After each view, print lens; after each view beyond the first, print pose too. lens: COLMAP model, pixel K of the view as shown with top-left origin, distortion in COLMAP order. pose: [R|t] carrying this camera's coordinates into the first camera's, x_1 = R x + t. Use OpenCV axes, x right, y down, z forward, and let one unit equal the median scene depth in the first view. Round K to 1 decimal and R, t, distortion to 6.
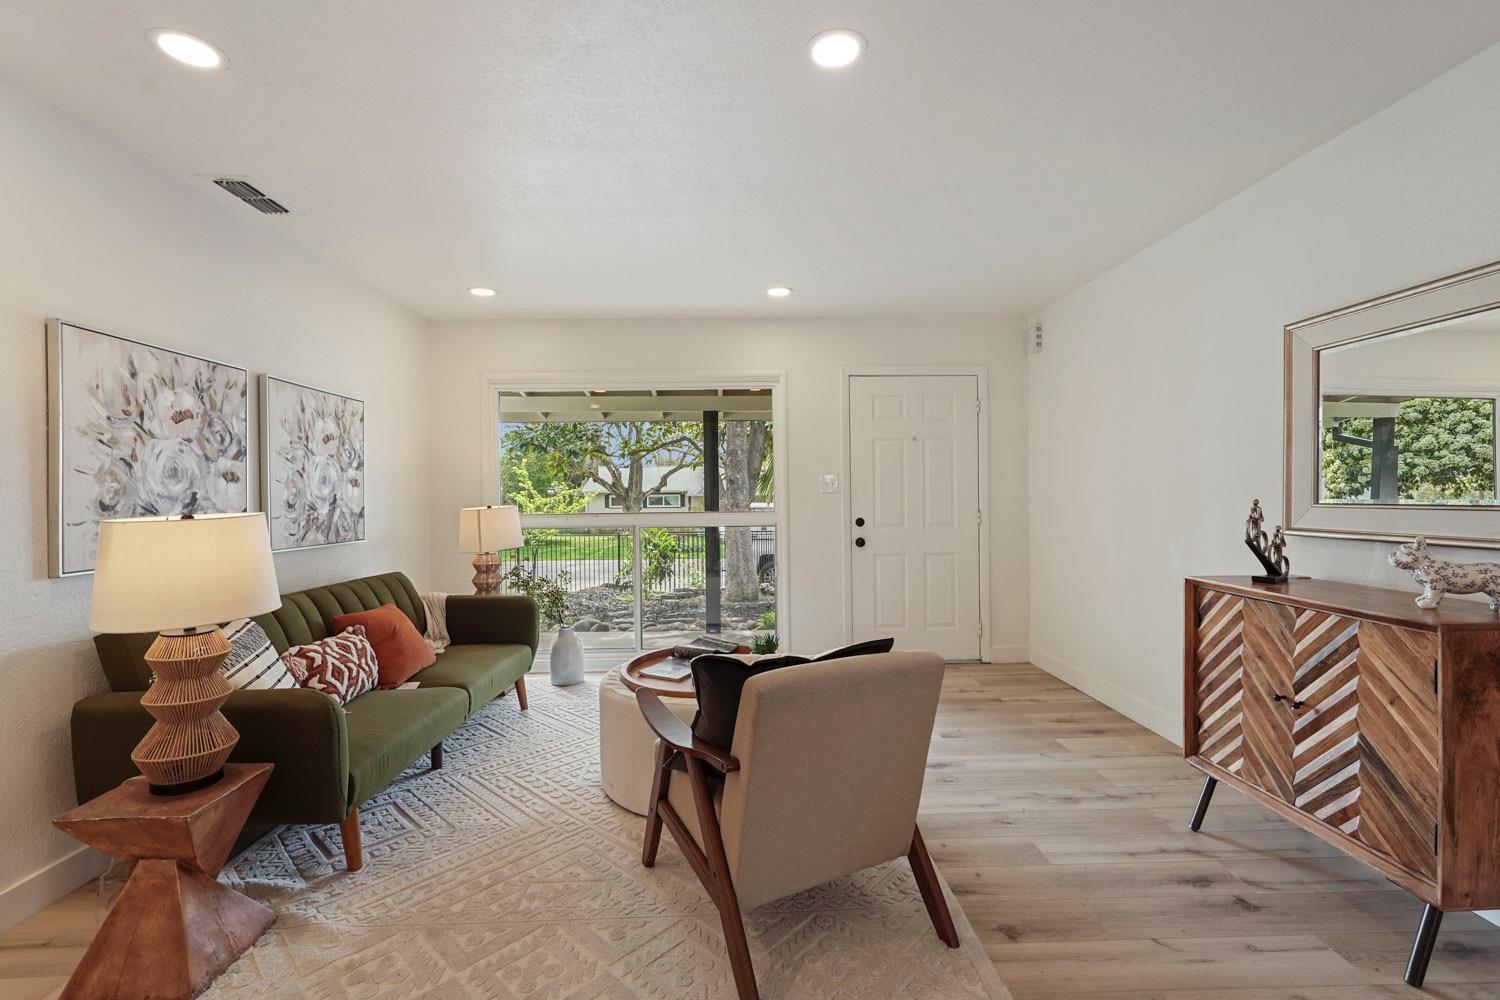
lens RADIAL K [[672.0, 0, 751.0], [0, 672.0, 501.2], [0, 0, 1]] dist [-0.013762, 0.009290]
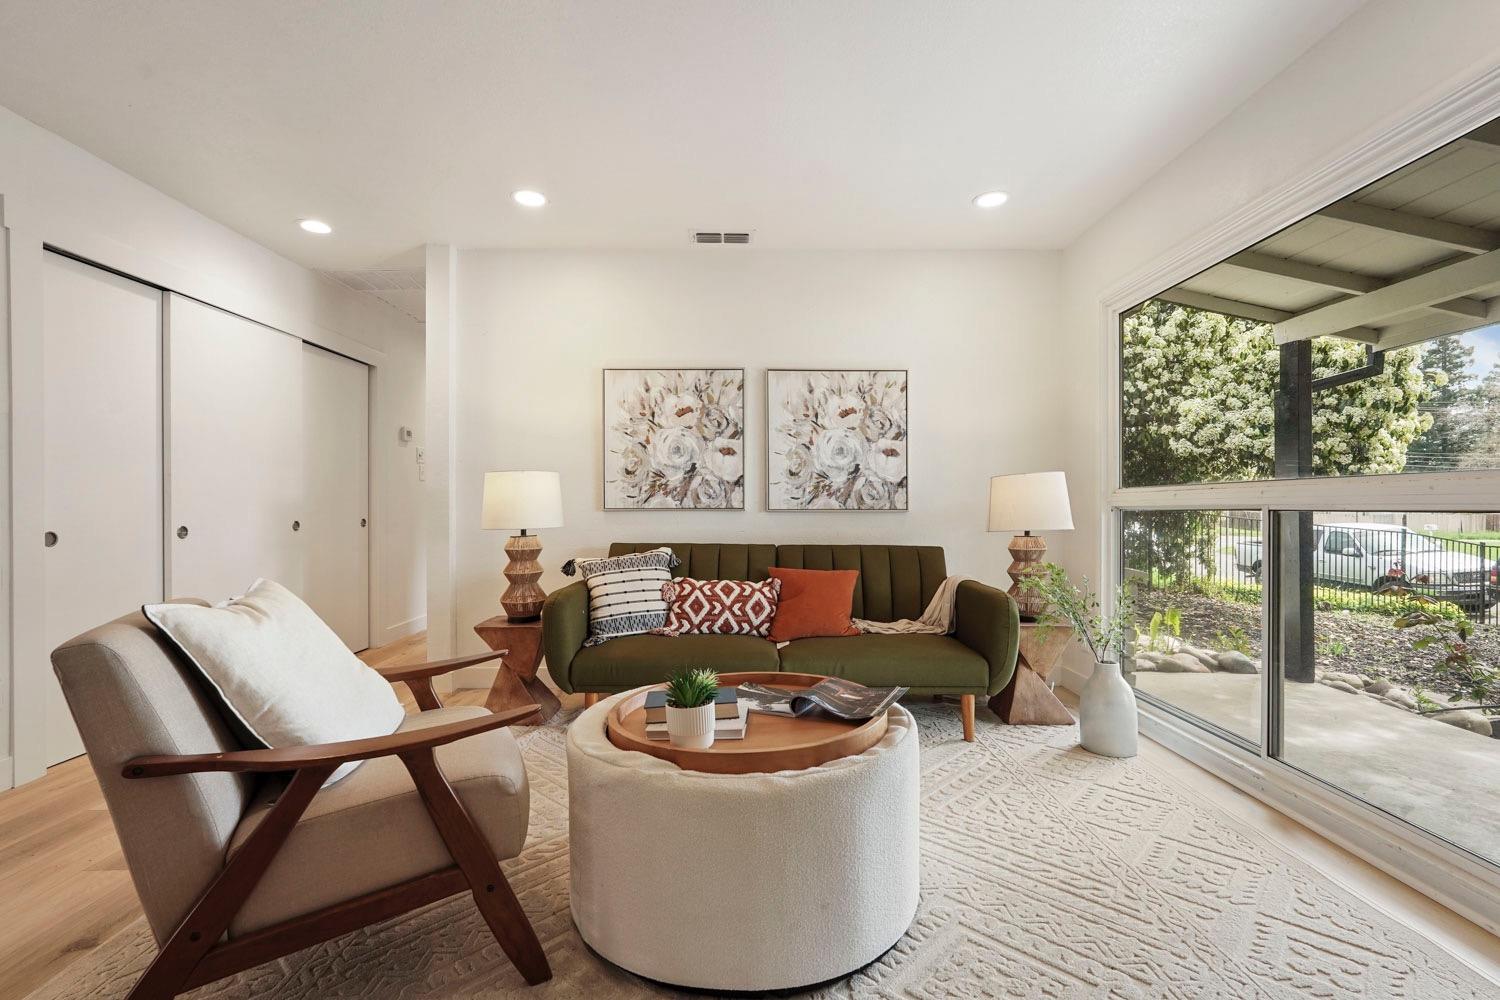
lens RADIAL K [[672.0, 0, 751.0], [0, 672.0, 501.2], [0, 0, 1]] dist [-0.013762, 0.009290]
pose [[-0.026570, -0.007312, -0.999620, 0.580578], [-0.008426, 0.999939, -0.007090, 0.074262], [0.999611, 0.008234, -0.026630, 1.101078]]
